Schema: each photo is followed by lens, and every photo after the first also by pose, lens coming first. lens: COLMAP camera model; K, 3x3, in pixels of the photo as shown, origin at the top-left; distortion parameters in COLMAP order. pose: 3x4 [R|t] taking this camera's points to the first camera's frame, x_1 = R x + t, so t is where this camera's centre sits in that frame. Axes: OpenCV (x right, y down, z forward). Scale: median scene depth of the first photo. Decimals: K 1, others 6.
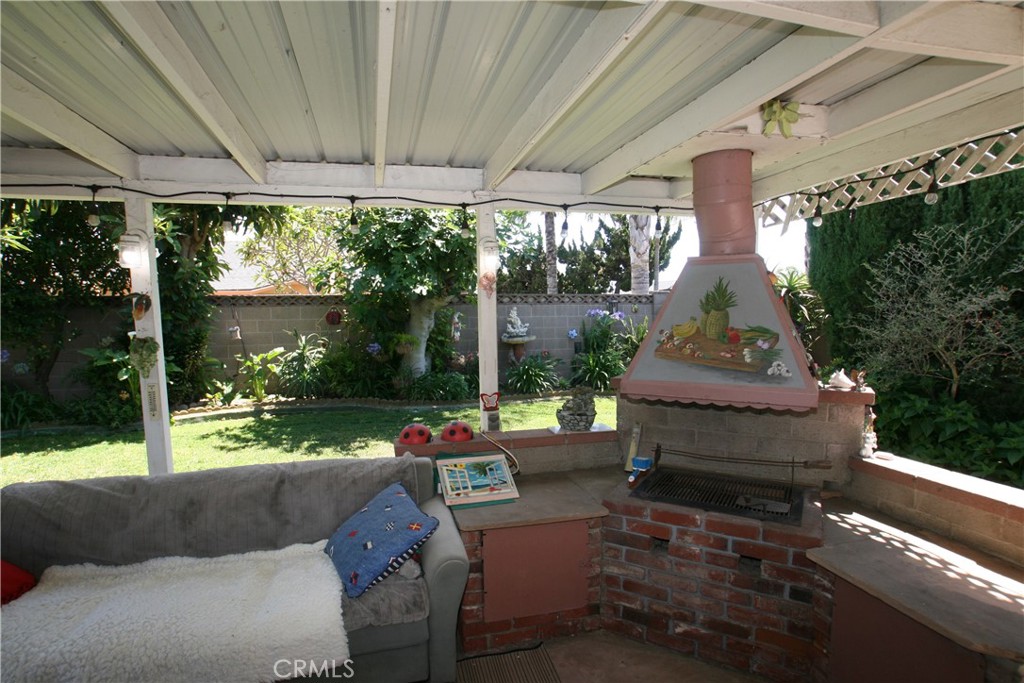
lens RADIAL K [[521.7, 0, 508.1], [0, 521.7, 359.9], [0, 0, 1]] dist [-0.068810, 0.031055]
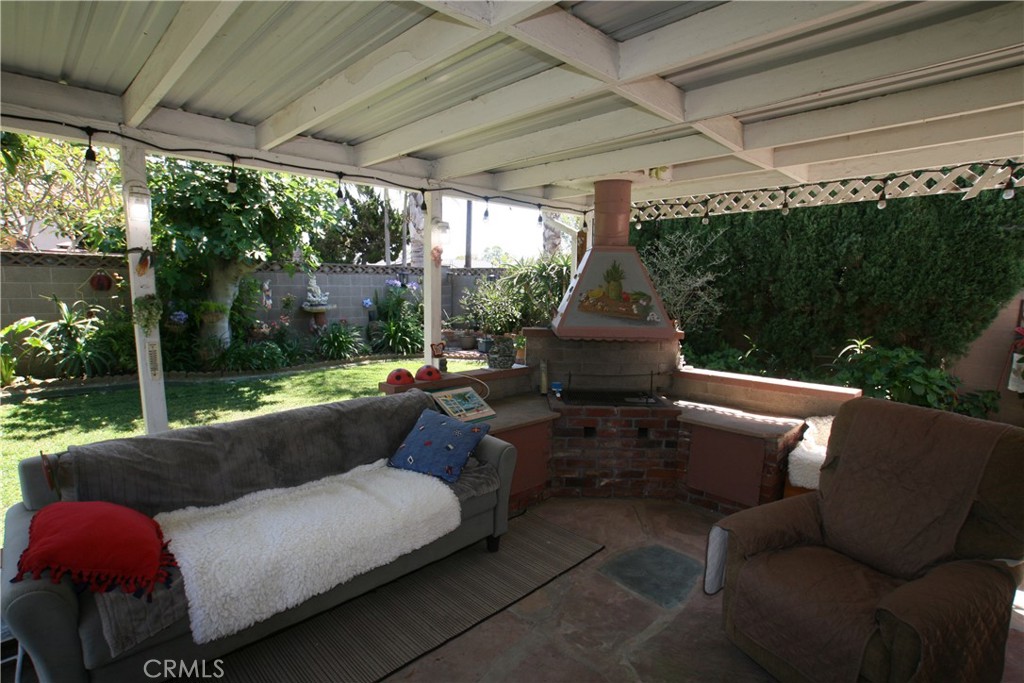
lens RADIAL K [[521.7, 0, 510.4], [0, 521.7, 359.6], [0, 0, 1]] dist [-0.068810, 0.031055]
pose [[0.858635, -0.048581, 0.510279, -0.642125], [0.022348, 0.998100, 0.057420, 0.041595], [-0.512099, -0.037900, 0.858090, -0.198938]]
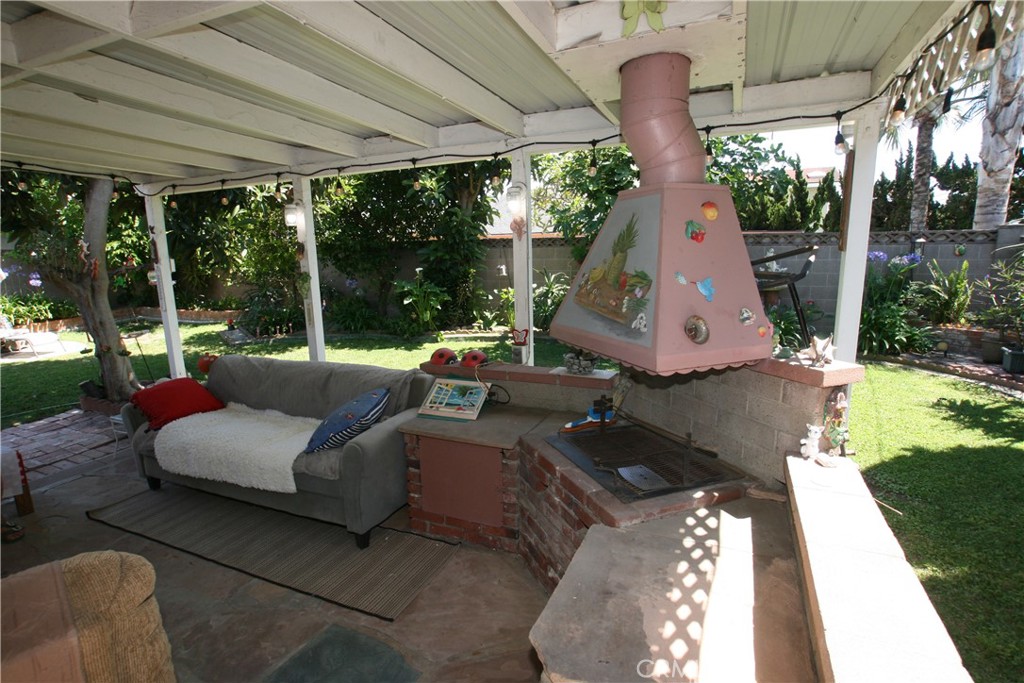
lens RADIAL K [[521.7, 0, 510.4], [0, 521.7, 362.2], [0, 0, 1]] dist [-0.068810, 0.031055]
pose [[0.786154, 0.124813, -0.605296, 0.753476], [-0.053237, 0.989431, 0.134879, -0.018047], [0.615733, -0.073812, 0.784490, 0.162611]]
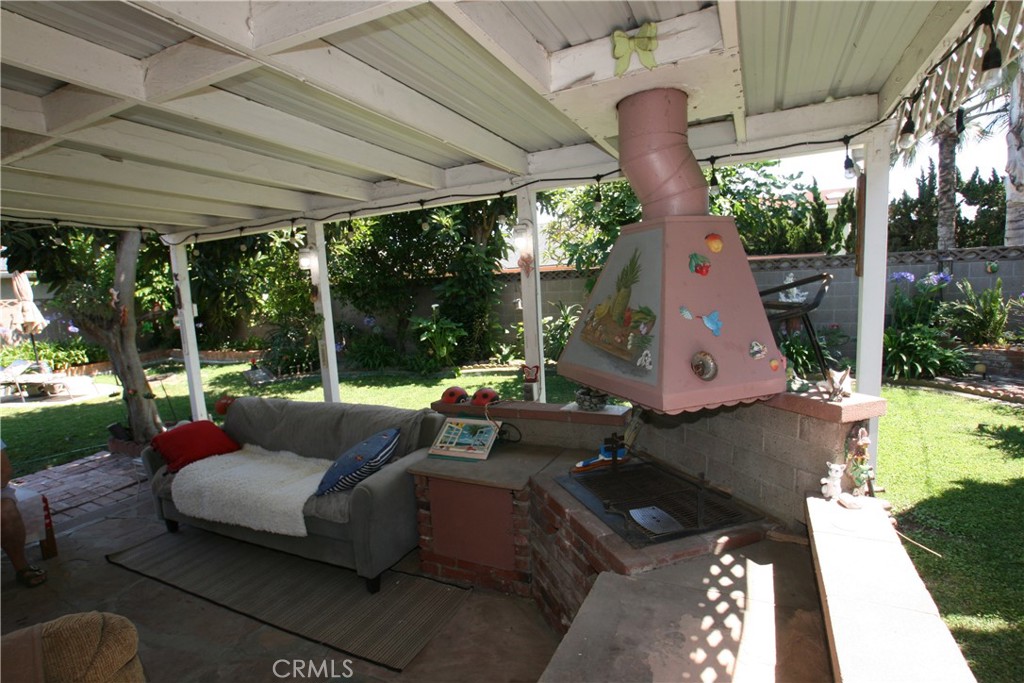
lens RADIAL K [[521.7, 0, 502.6], [0, 521.7, 362.6], [0, 0, 1]] dist [-0.068810, 0.031055]
pose [[0.753567, 0.067901, -0.653855, 0.765062], [-0.022984, 0.996764, 0.077023, -0.030650], [0.656969, -0.043014, 0.752689, 0.189748]]
